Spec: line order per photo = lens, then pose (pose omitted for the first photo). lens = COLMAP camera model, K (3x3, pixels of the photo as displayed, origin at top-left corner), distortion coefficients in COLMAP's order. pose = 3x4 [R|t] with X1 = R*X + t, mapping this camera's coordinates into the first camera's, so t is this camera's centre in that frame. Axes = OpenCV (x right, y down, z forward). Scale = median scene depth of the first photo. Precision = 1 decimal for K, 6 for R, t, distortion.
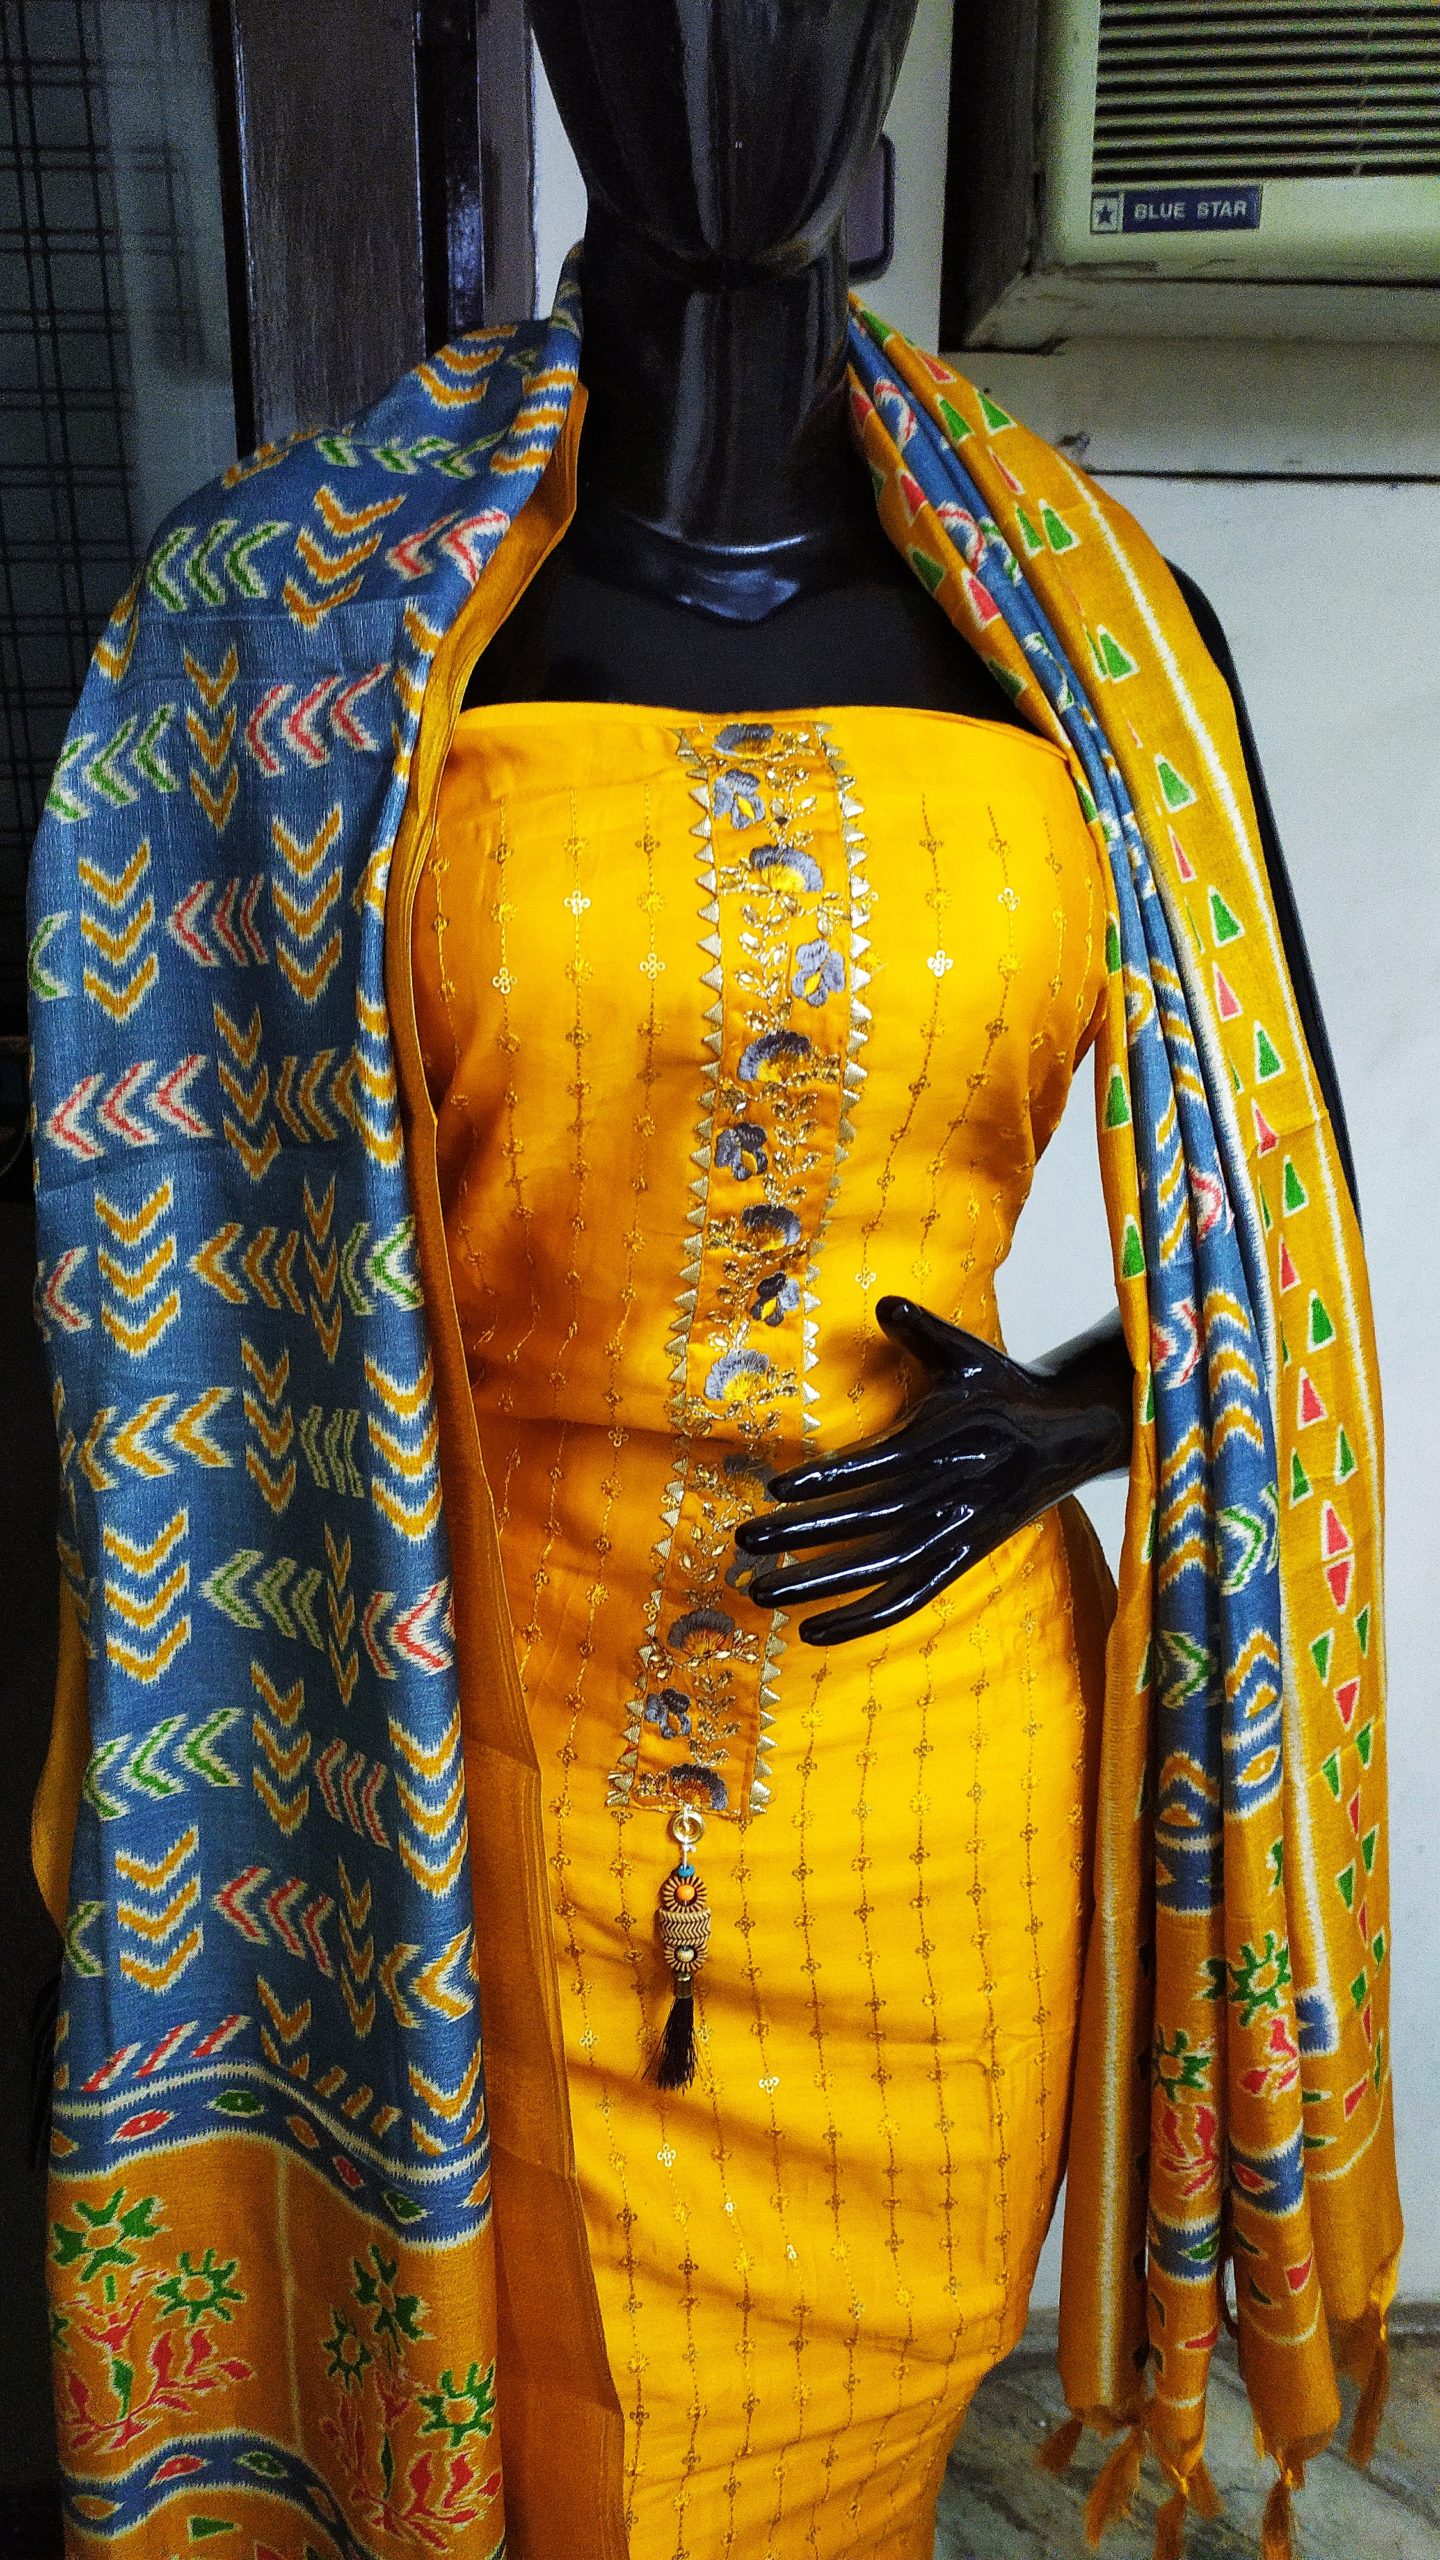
lens RADIAL K [[1893.3, 0, 720.0], [0, 1893.3, 1280.0], [0, 0, 1]] dist [0.012443, 0.076678]
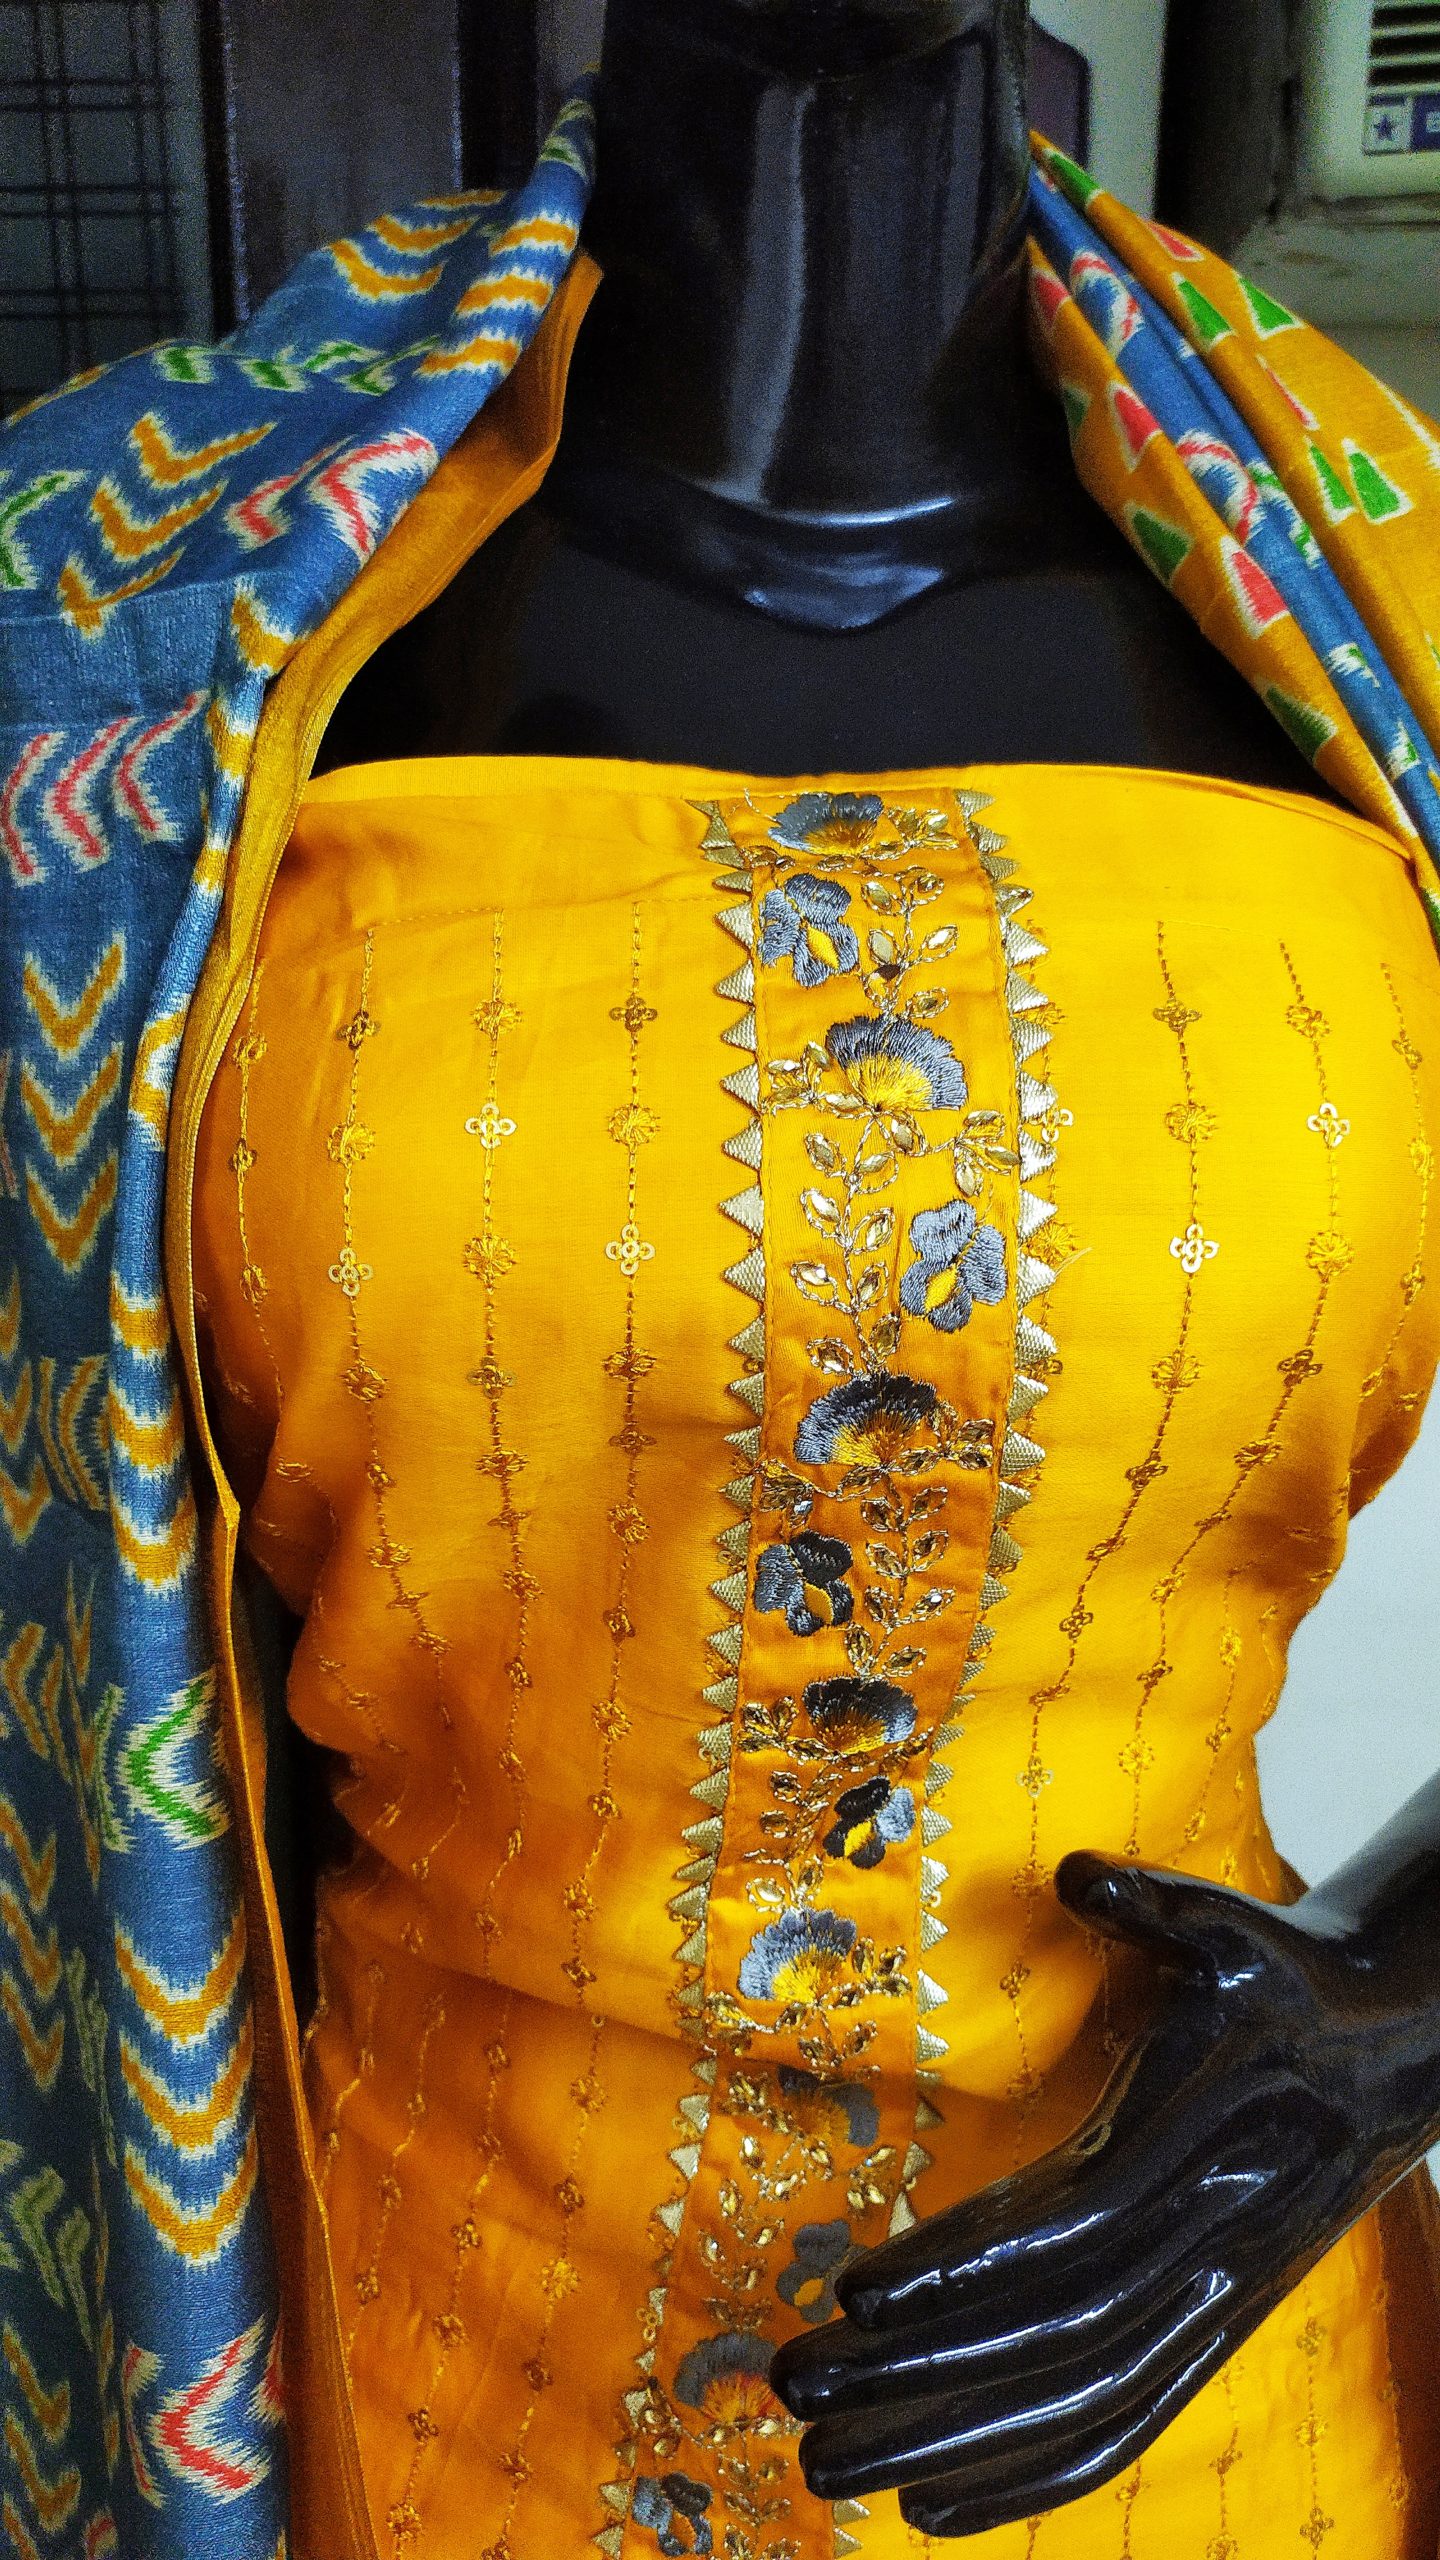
lens RADIAL K [[1886.3, 0, 720.0], [0, 1886.3, 1280.0], [0, 0, 1]] dist [0.015535, 0.000155]
pose [[0.996238, 0.019895, -0.084341, 0.029474], [-0.024141, 0.998476, -0.049628, -0.121127], [0.083225, 0.051478, 0.995200, 0.447650]]
